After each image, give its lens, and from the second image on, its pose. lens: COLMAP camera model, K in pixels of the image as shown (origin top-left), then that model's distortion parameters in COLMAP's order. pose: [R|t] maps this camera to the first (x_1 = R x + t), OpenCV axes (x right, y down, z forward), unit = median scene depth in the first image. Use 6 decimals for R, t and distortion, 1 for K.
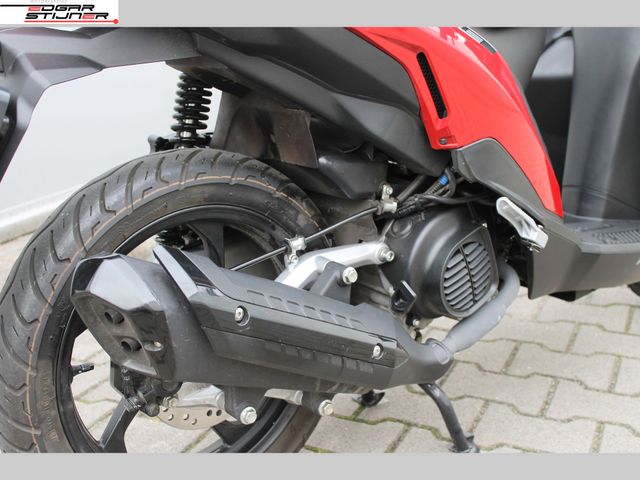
lens RADIAL K [[802.9, 0, 320.0], [0, 802.9, 240.0], [0, 0, 1]] dist [-0.004206, -0.000273]
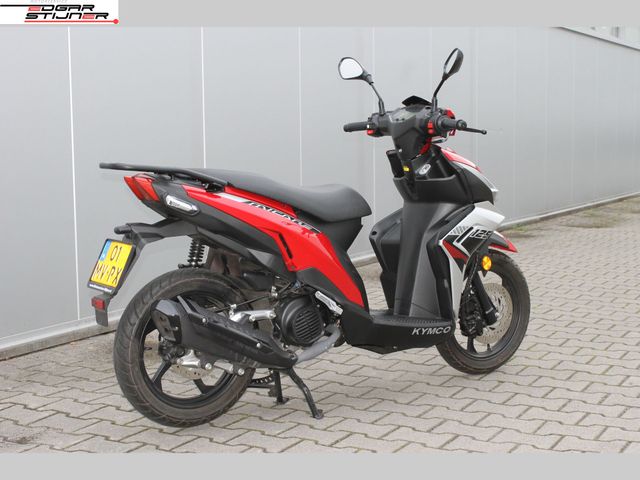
lens RADIAL K [[979.4, 0, 320.0], [0, 979.4, 240.0], [0, 0, 1]] dist [0.010650, 0.019004]
pose [[0.997414, 0.023193, -0.068023, 0.451788], [-0.035618, 0.981602, -0.187585, 0.370877], [0.062421, 0.189523, 0.979890, -2.062462]]
